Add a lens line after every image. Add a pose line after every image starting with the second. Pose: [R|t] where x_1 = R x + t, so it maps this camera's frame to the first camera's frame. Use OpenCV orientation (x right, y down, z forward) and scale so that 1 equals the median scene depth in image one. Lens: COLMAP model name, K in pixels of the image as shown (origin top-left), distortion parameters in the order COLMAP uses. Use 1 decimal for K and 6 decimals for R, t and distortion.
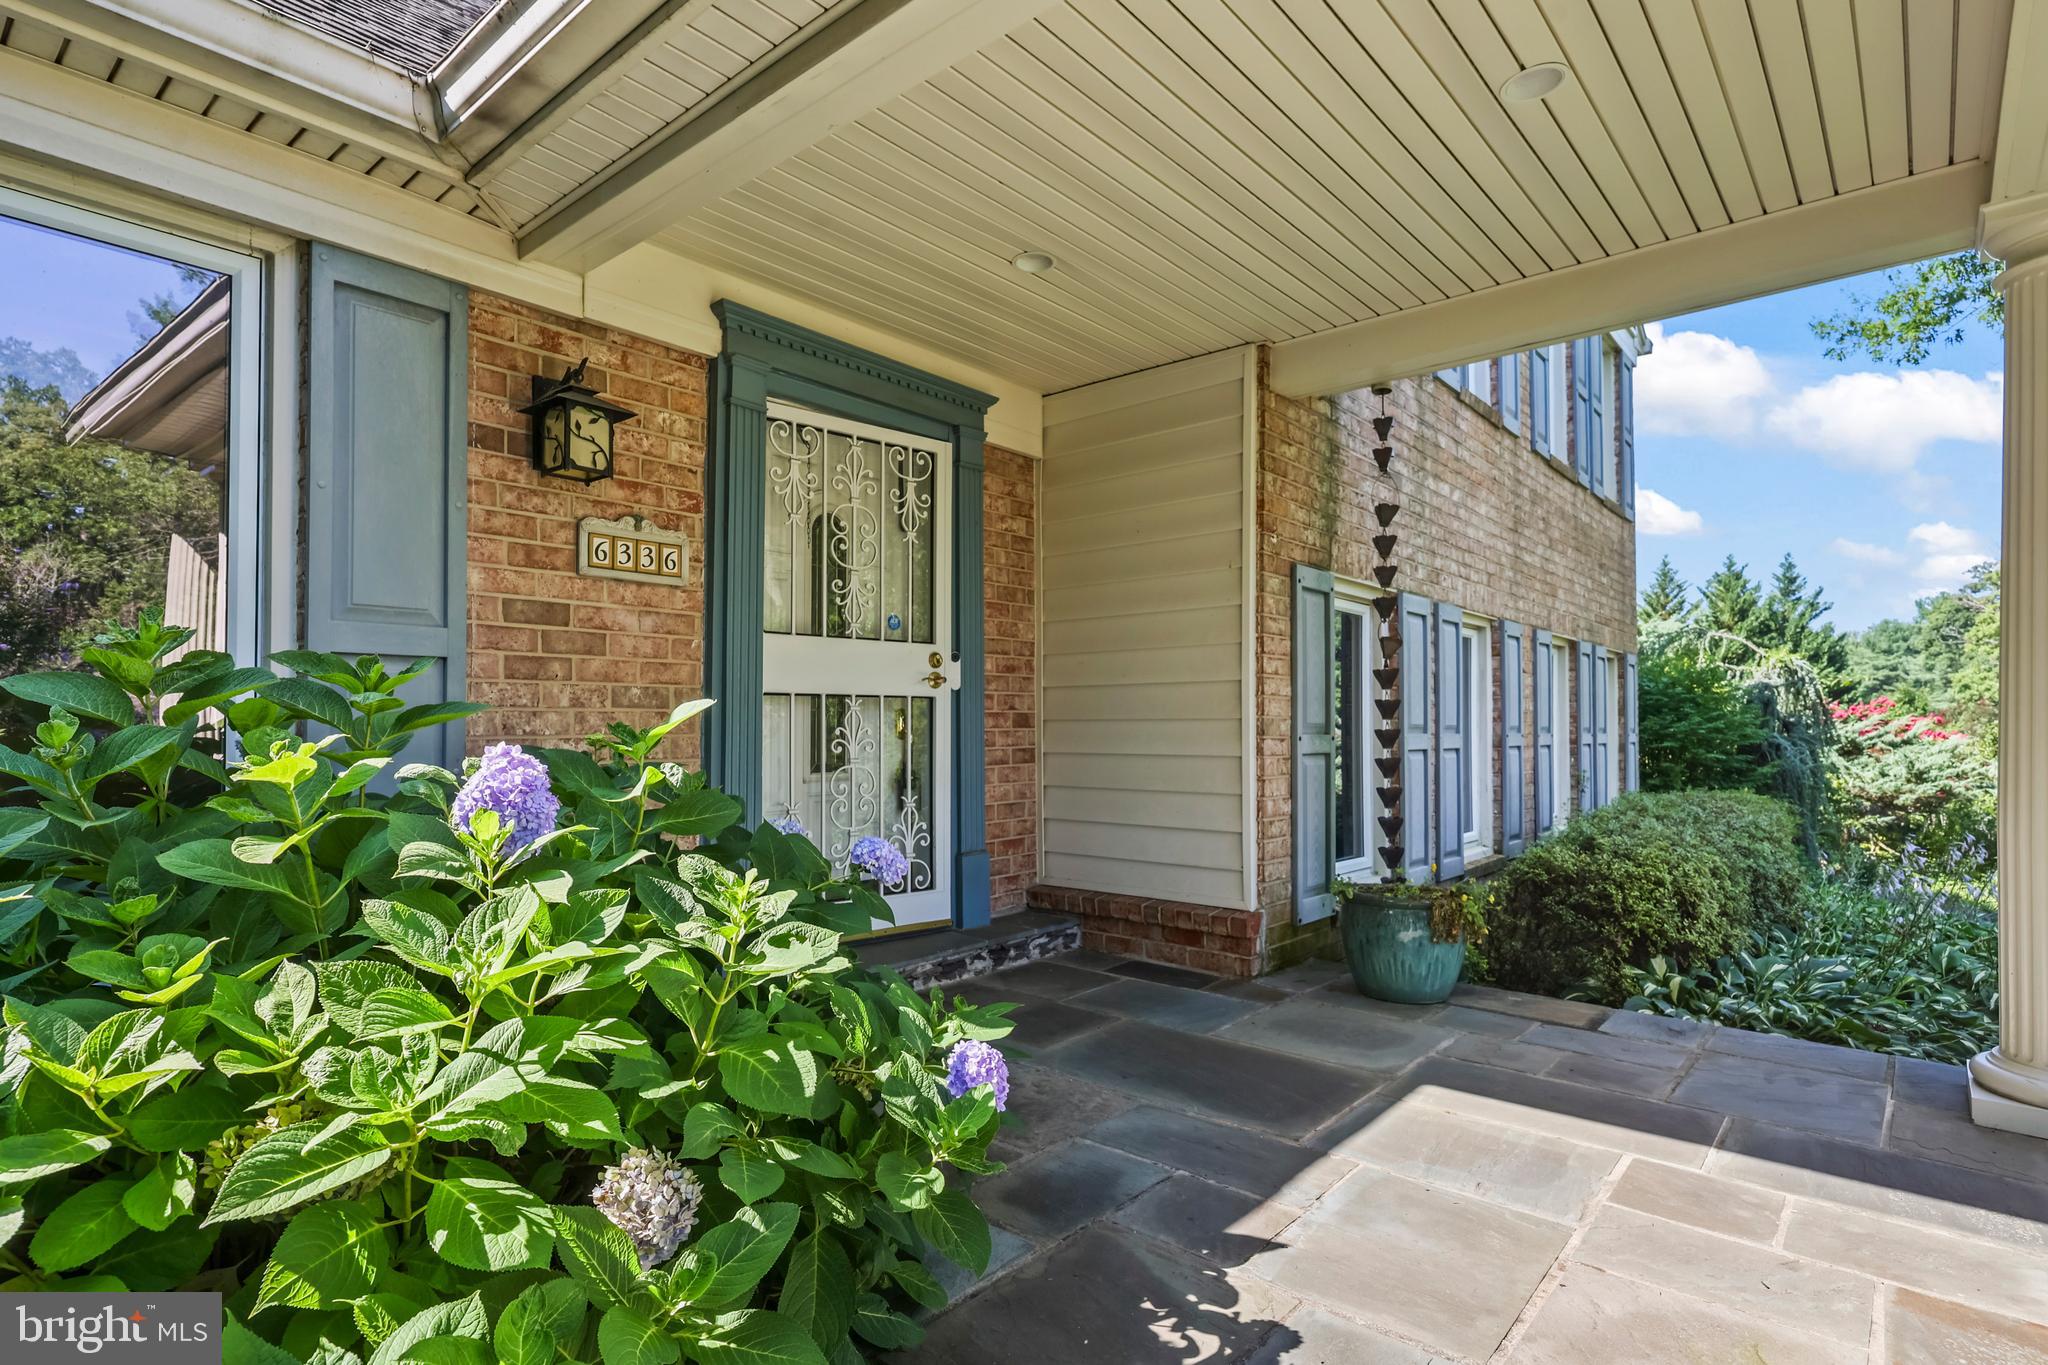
lens RADIAL K [[1052.3, 0, 1023.6], [0, 1052.3, 702.6], [0, 0, 1]] dist [0.006204, 0.000479]
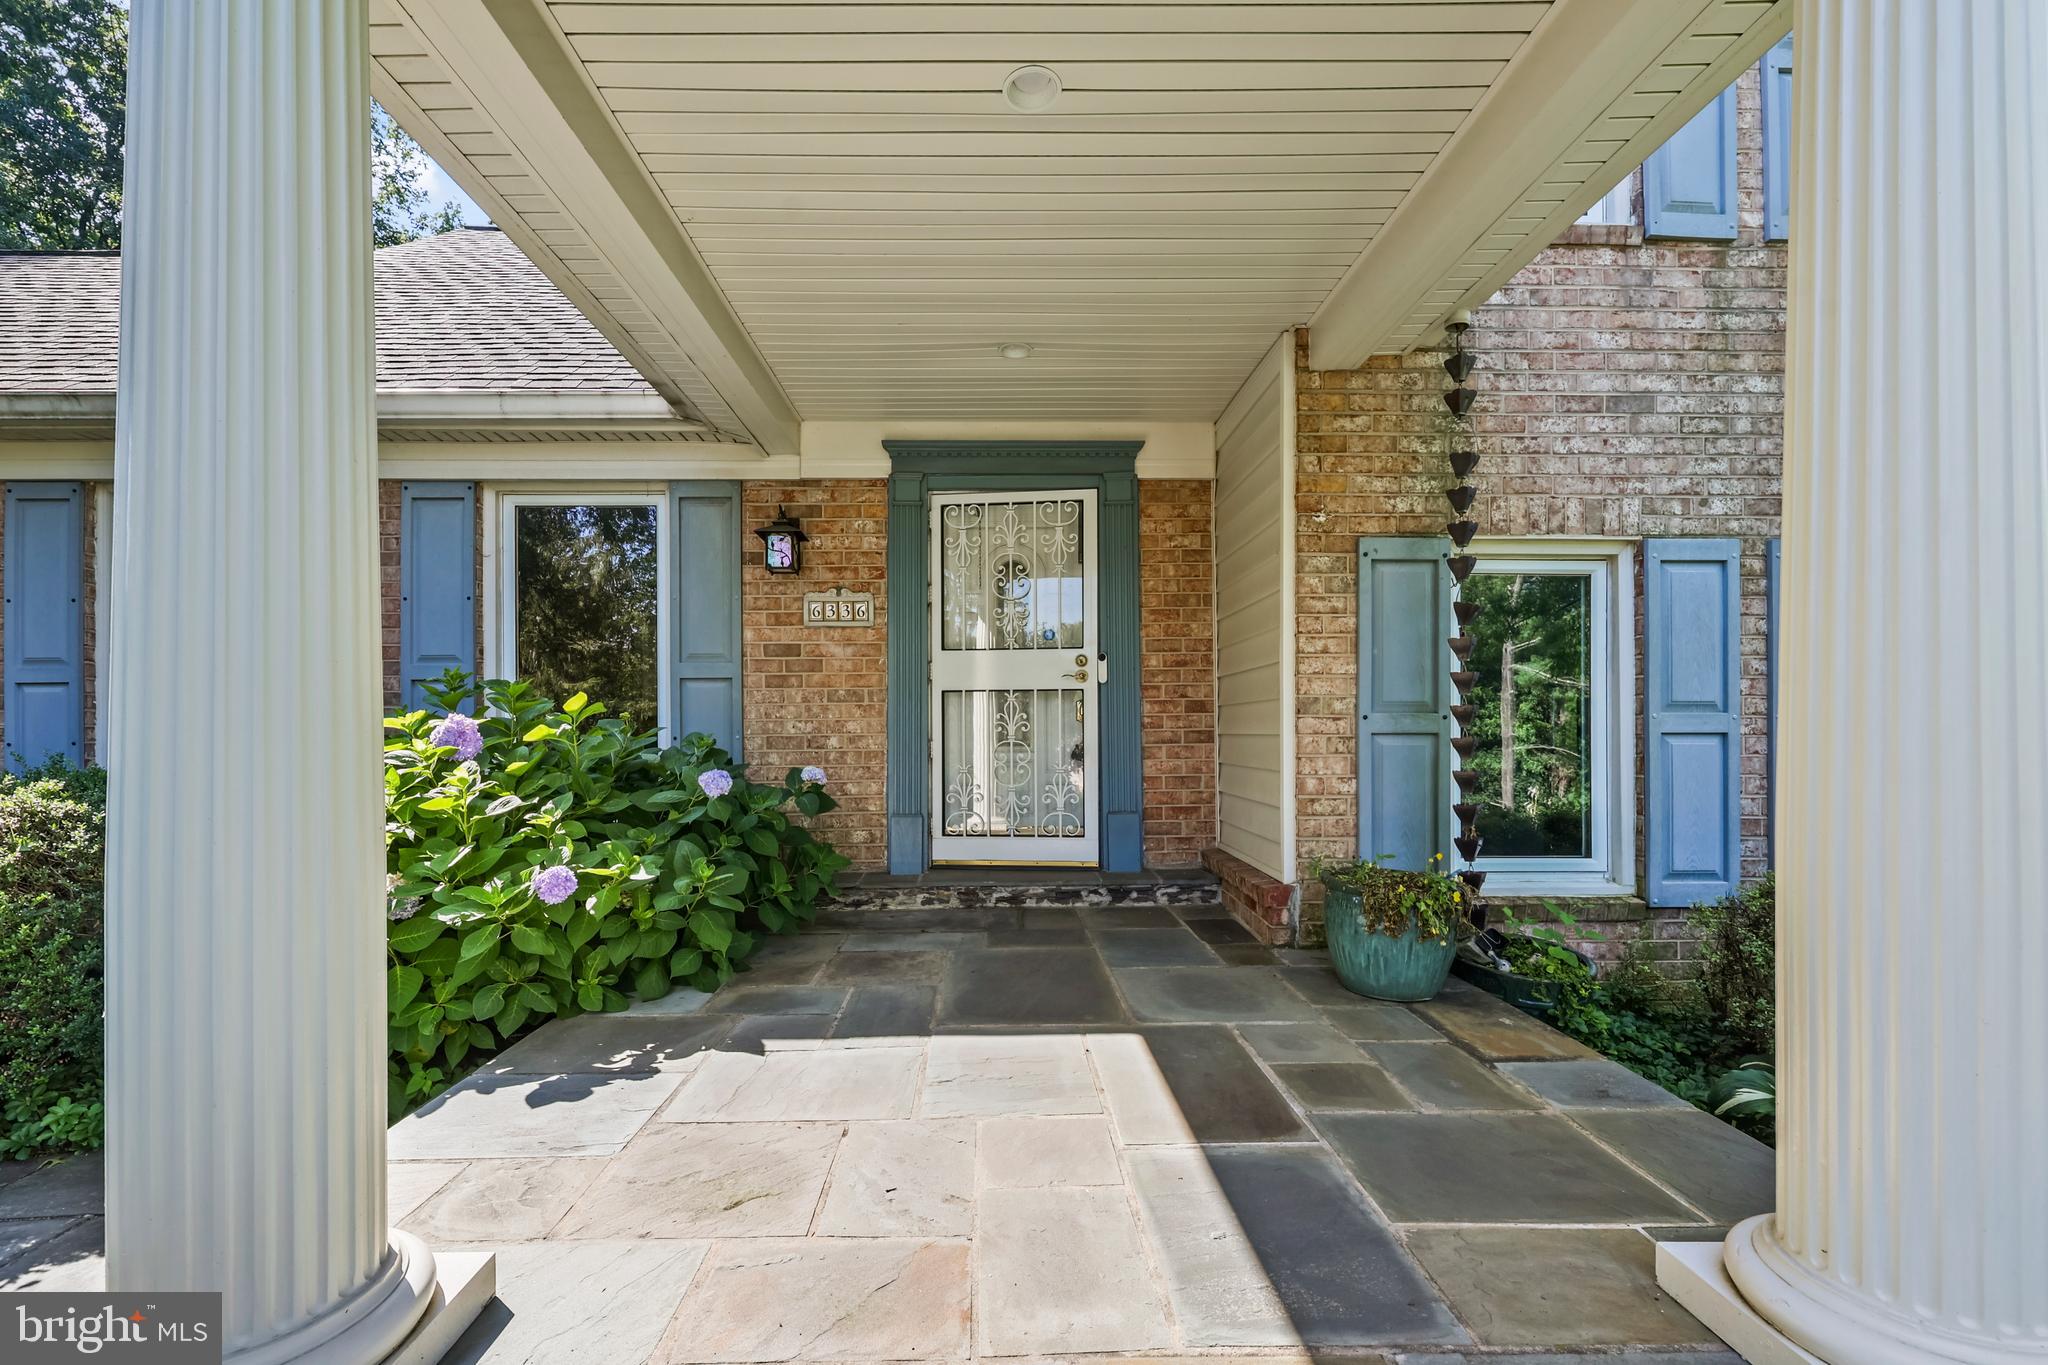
lens RADIAL K [[862.3, 0, 999.8], [0, 862.3, 723.9], [0, 0, 1]] dist [-0.002953, -0.000767]
pose [[0.659875, -0.009670, -0.751313, 0.674113], [0.022688, 0.999718, 0.007059, 0.028814], [0.751033, -0.021704, 0.659908, 0.234039]]
